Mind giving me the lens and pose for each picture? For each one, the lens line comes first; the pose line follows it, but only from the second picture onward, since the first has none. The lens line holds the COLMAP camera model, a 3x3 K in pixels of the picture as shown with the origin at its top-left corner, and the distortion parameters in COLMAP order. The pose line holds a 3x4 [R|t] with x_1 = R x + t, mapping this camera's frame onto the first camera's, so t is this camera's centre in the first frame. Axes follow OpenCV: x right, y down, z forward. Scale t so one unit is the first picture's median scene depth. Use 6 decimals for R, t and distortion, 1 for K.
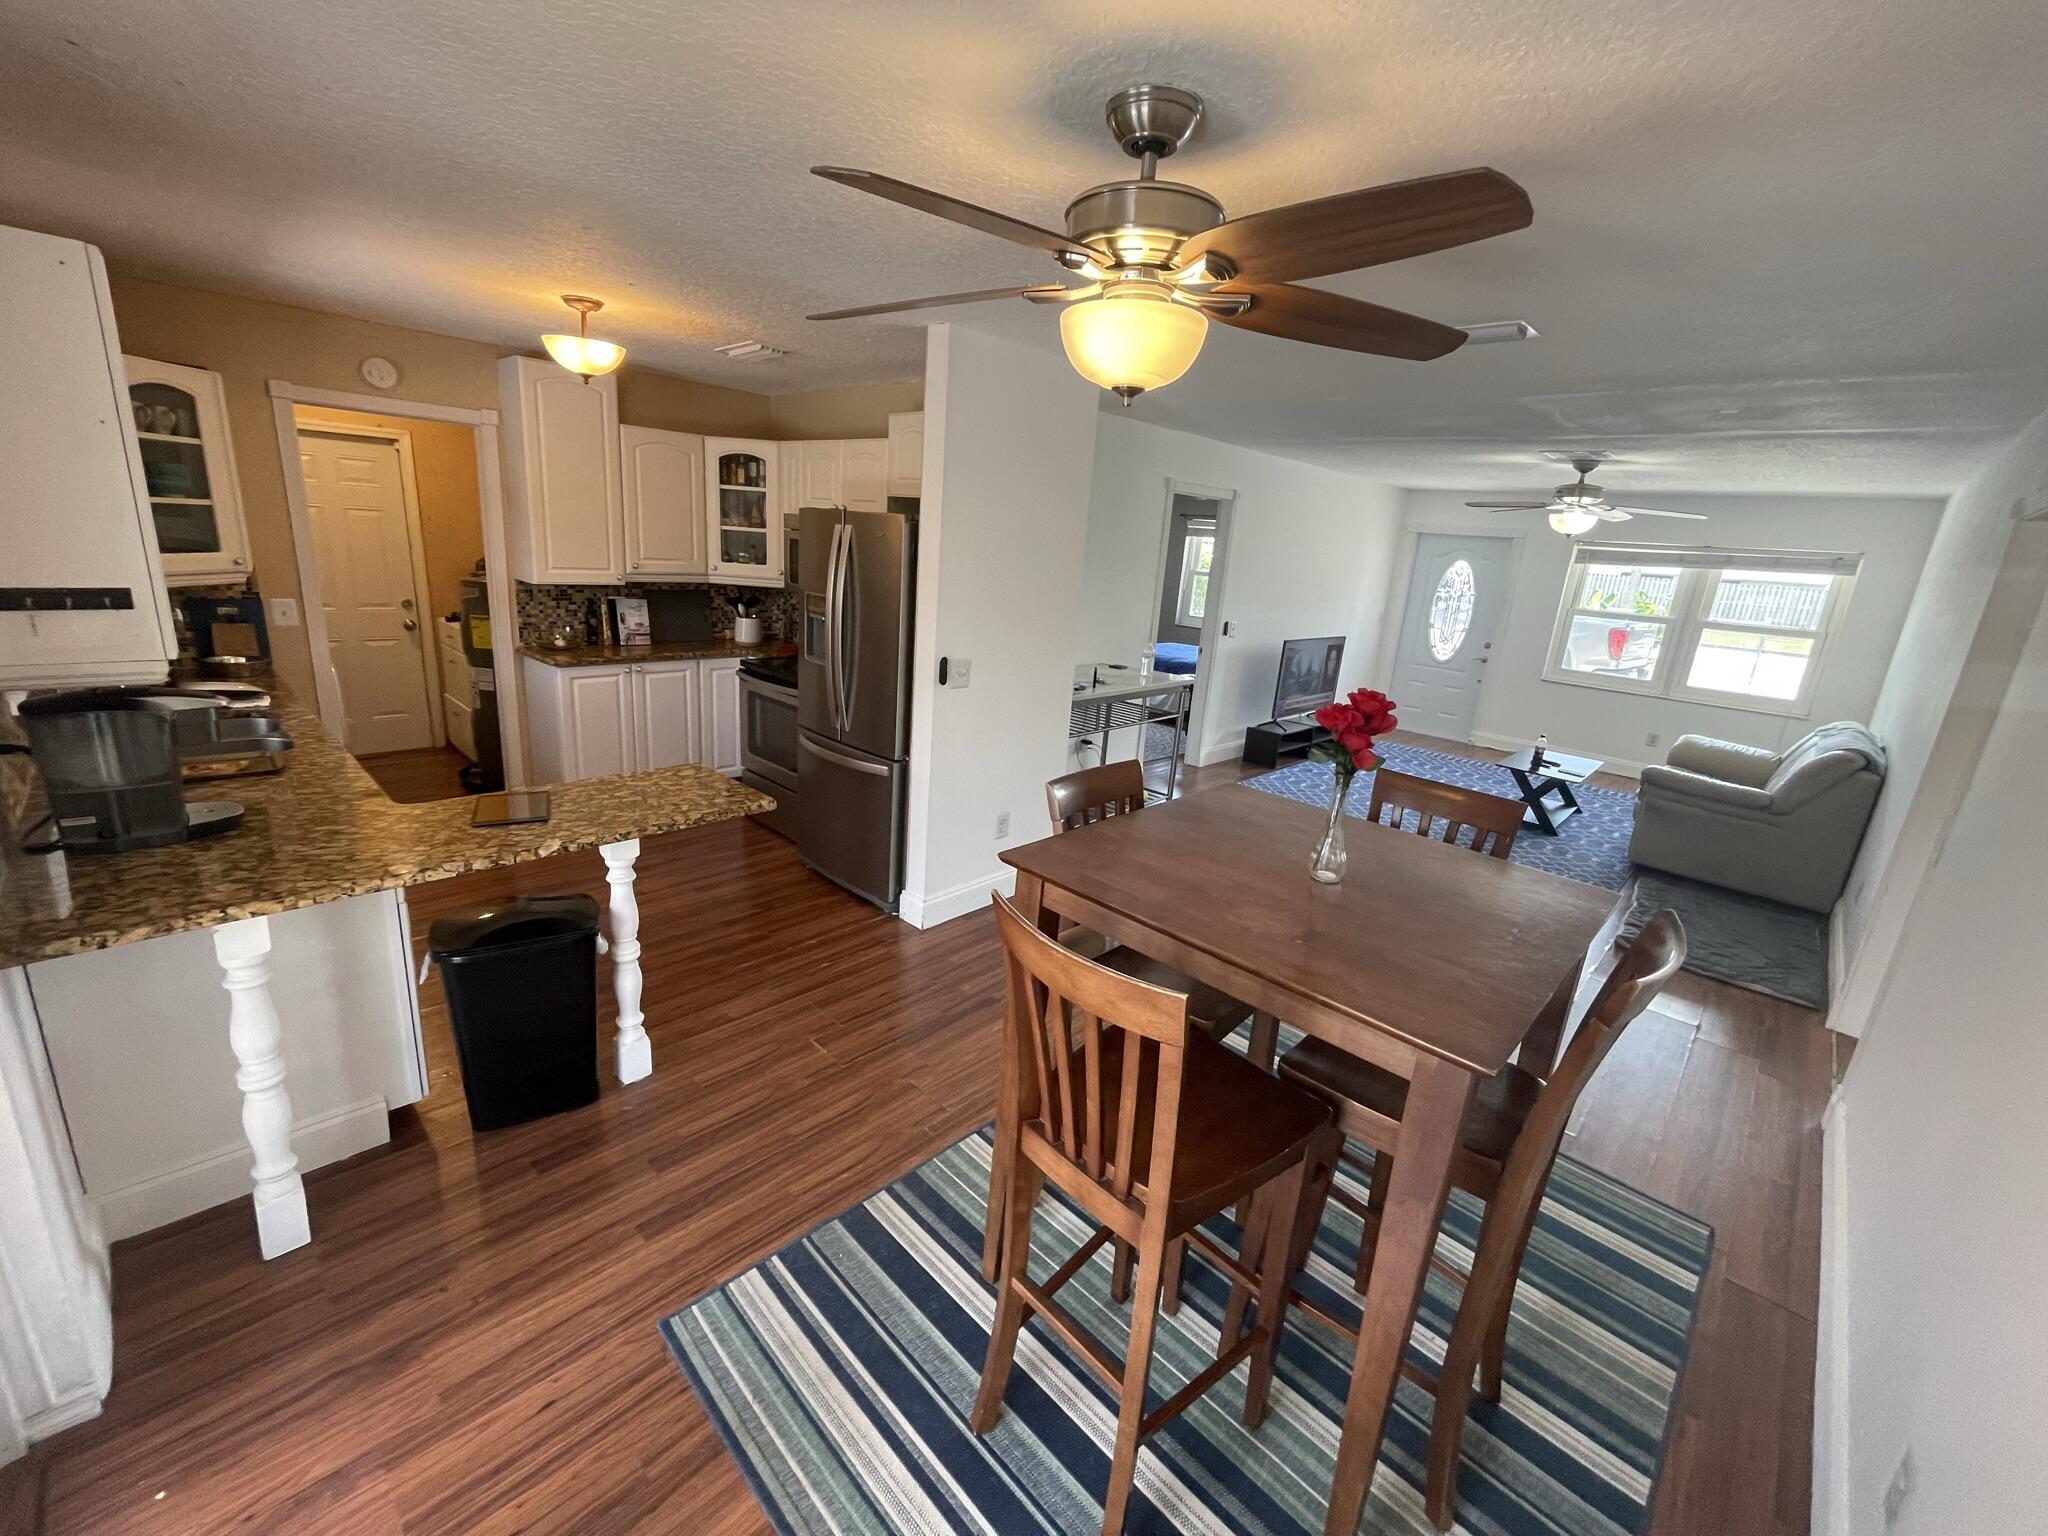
lens RADIAL K [[834.4, 0, 1017.5], [0, 834.4, 762.6], [0, 0, 1]] dist [-0.002813, 0.000482]
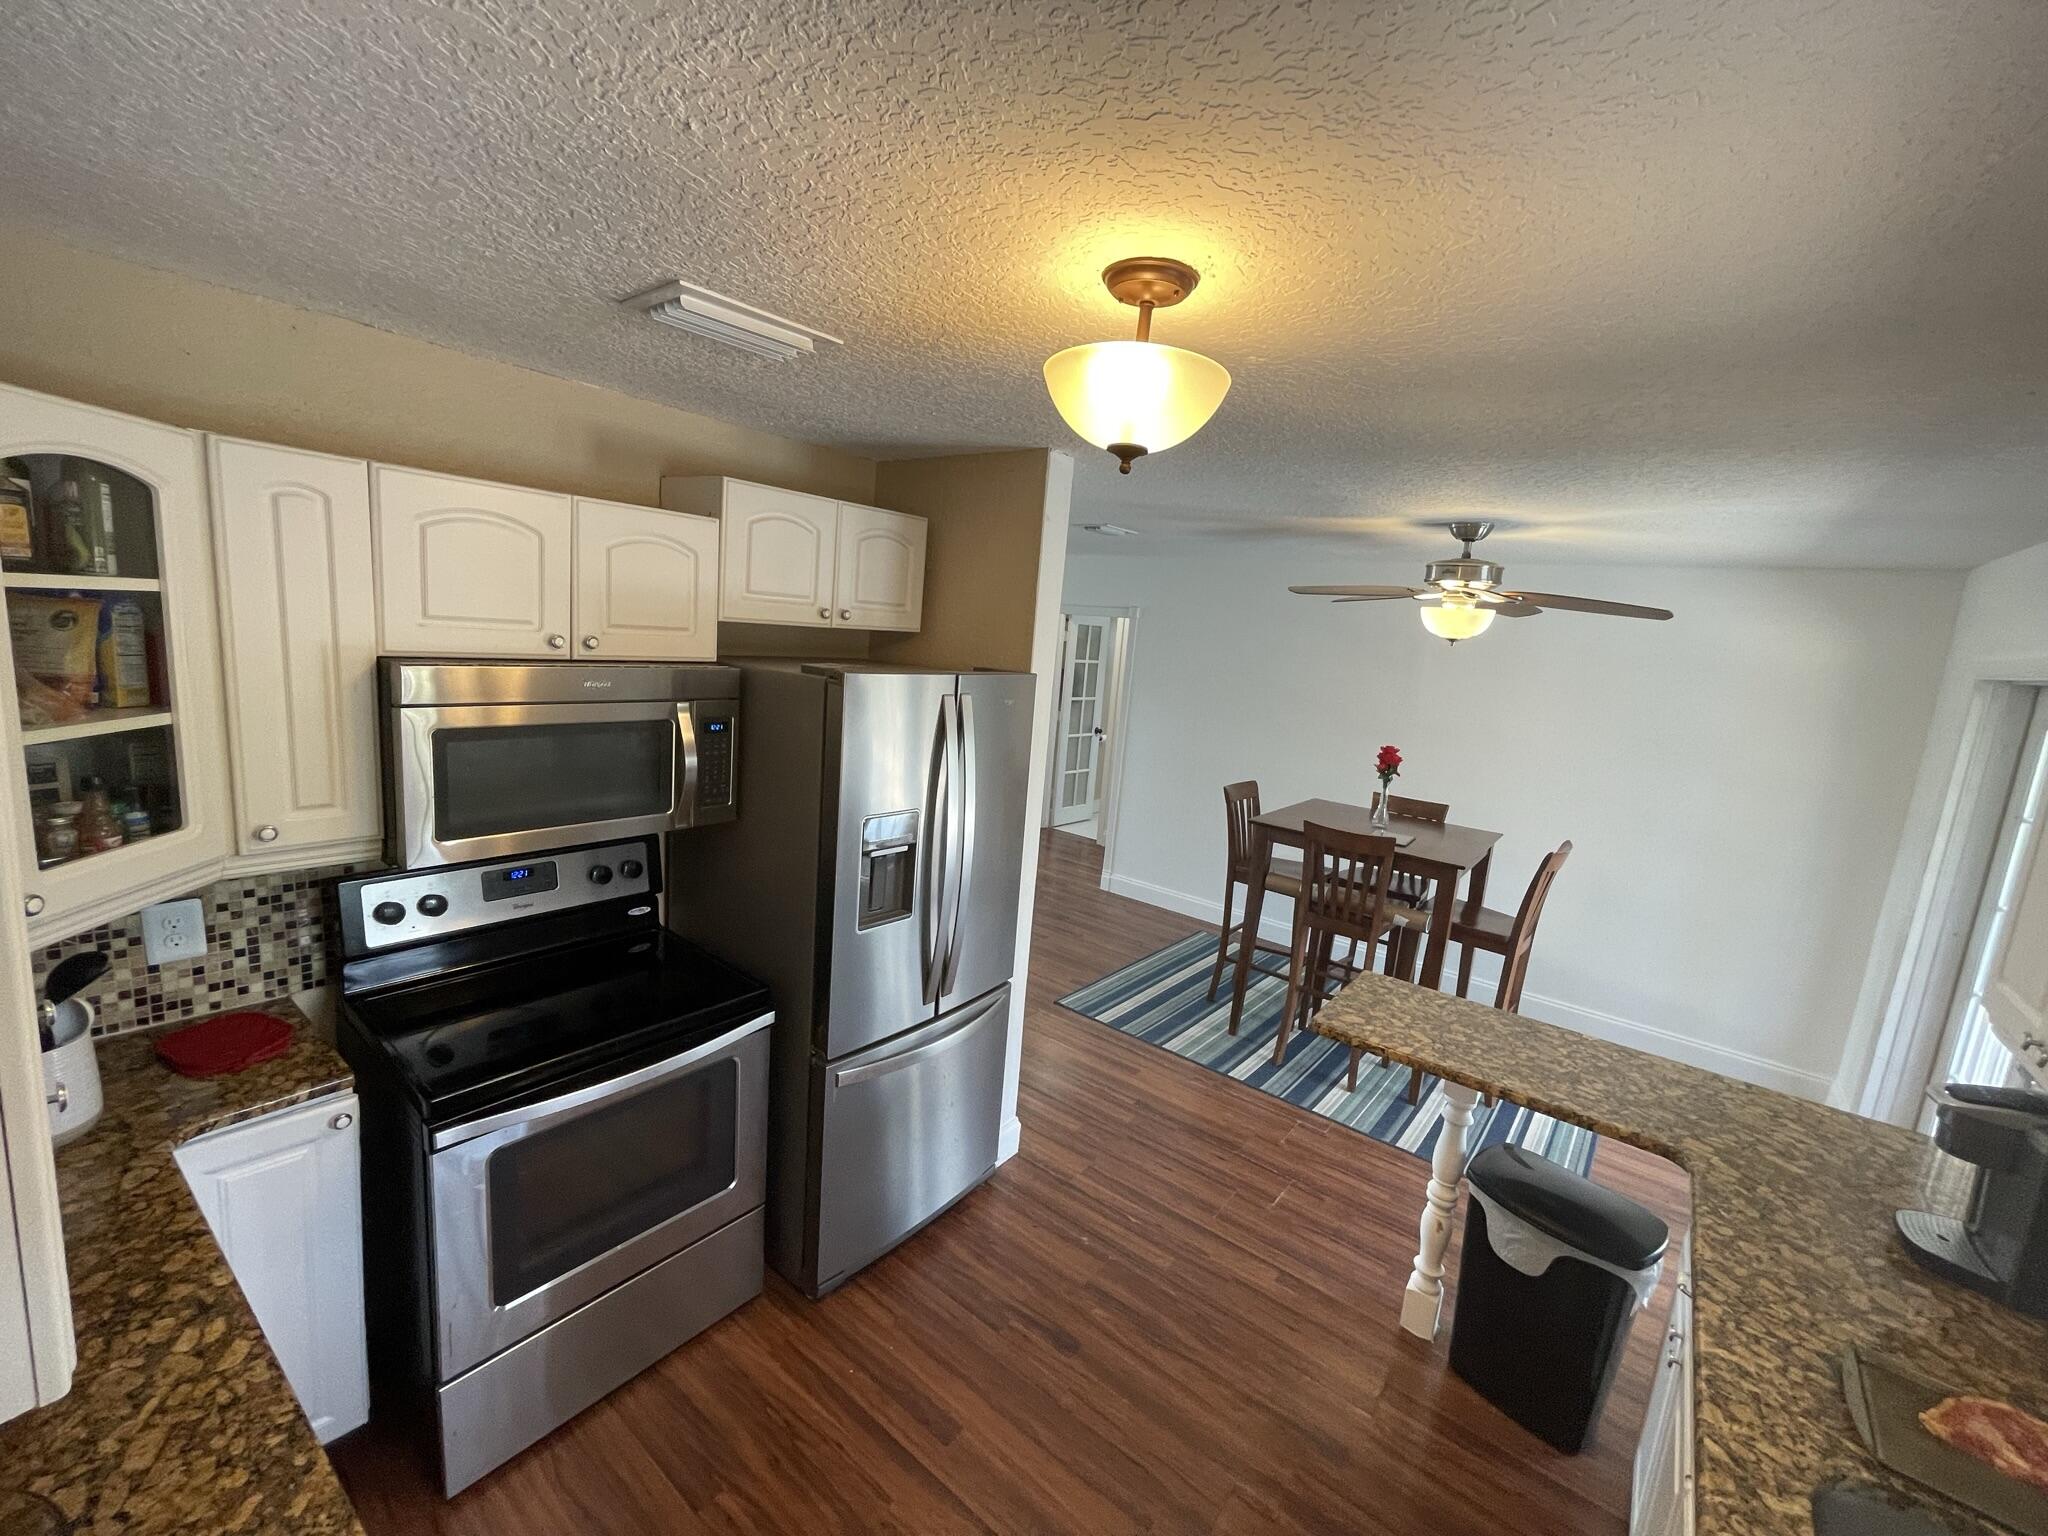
lens RADIAL K [[844.2, 0, 1013.1], [0, 844.2, 765.5], [0, 0, 1]] dist [-0.000958, 0.005212]
pose [[-0.089340, -0.241591, 0.966257, -0.655774], [0.179252, 0.950396, 0.254199, -0.299802], [-0.979738, 0.195913, -0.041603, 0.759038]]
